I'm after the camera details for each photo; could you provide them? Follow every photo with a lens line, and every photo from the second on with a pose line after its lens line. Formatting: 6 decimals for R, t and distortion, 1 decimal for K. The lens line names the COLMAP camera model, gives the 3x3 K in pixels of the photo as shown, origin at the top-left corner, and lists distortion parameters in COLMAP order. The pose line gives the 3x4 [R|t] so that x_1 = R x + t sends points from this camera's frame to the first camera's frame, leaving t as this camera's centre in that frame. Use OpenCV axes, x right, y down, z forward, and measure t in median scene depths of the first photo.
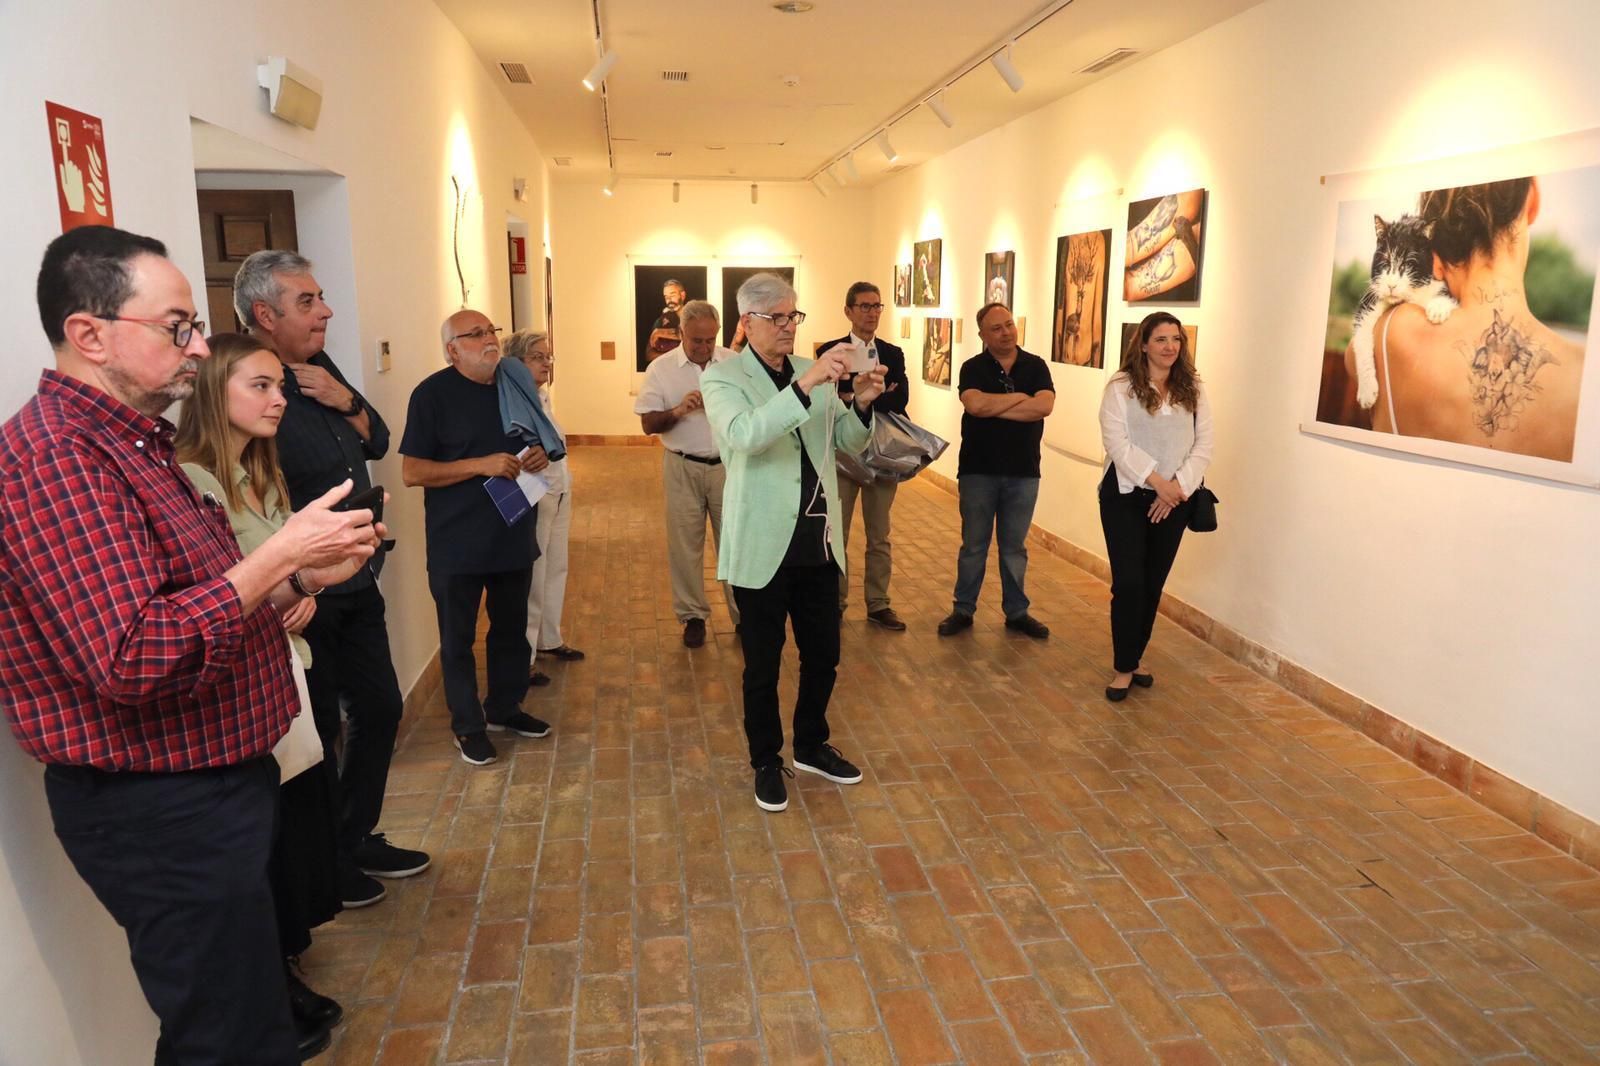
lens RADIAL K [[1107.6, 0, 793.7], [0, 1107.6, 538.8], [0, 0, 1]] dist [0.005100, -0.001560]
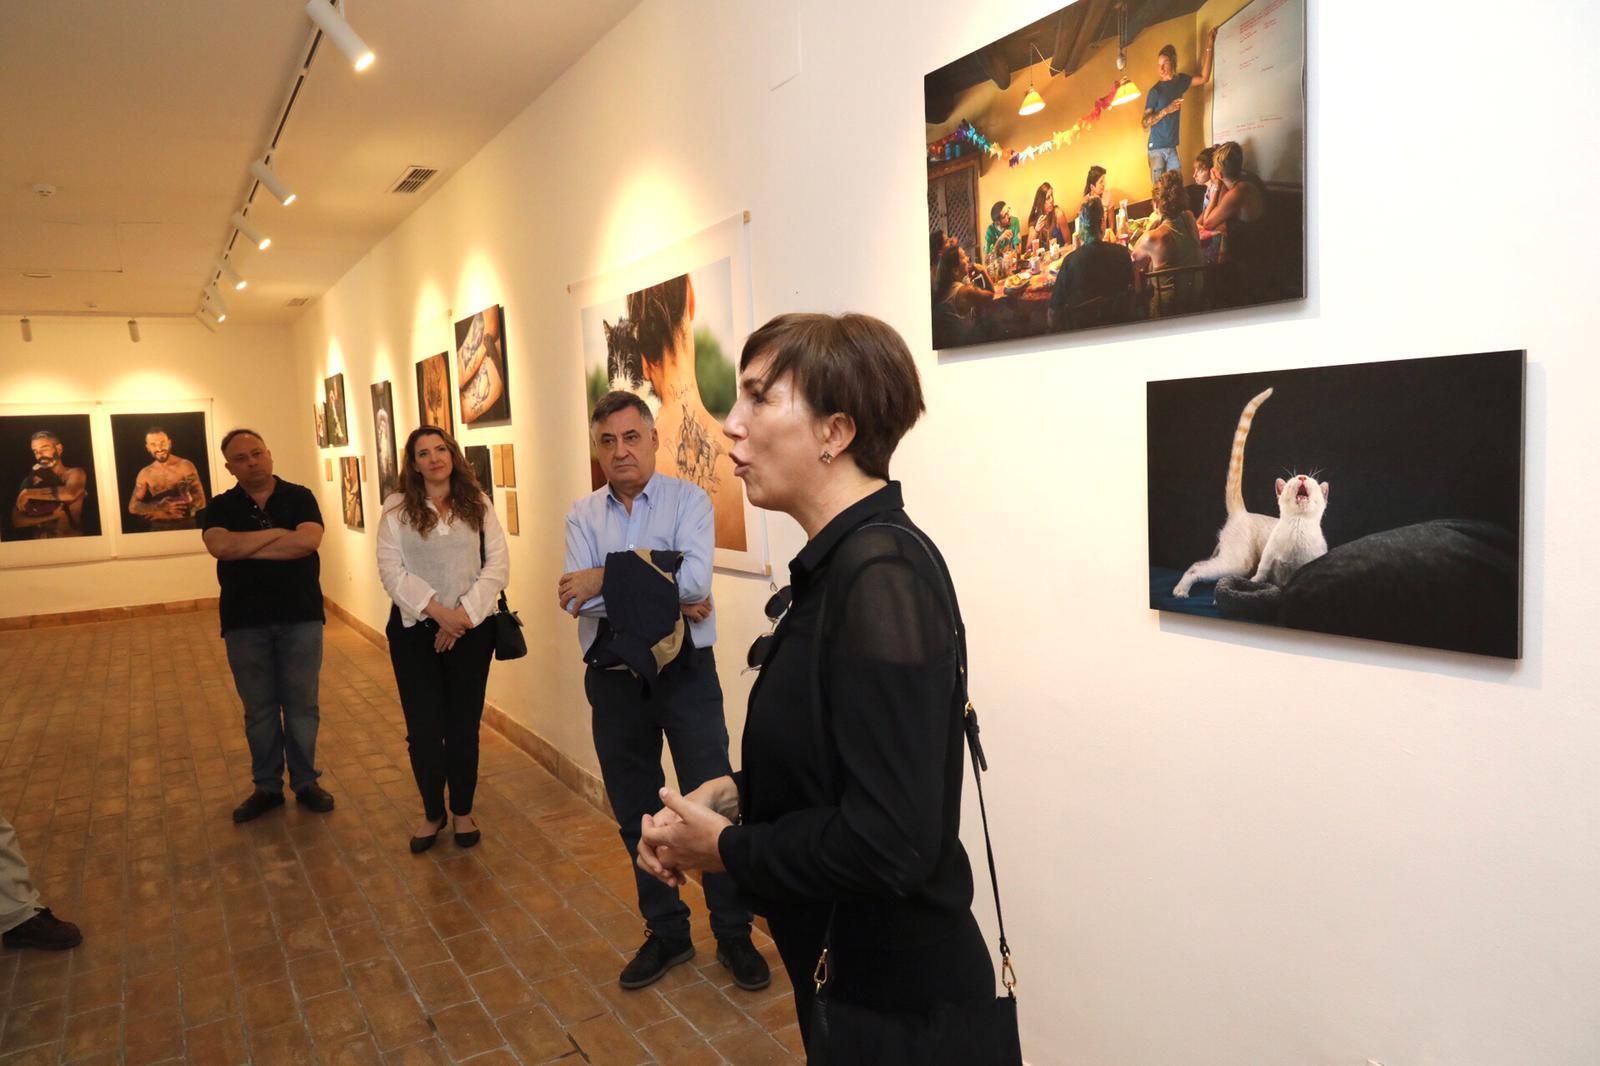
lens RADIAL K [[1107.6, 0, 790.4], [0, 1107.6, 536.5], [0, 0, 1]] dist [0.005100, -0.001560]
pose [[0.923977, -0.081616, 0.373637, 0.285699], [0.128311, 0.986494, -0.101817, 0.018208], [-0.360281, 0.142018, 0.921970, 0.059408]]
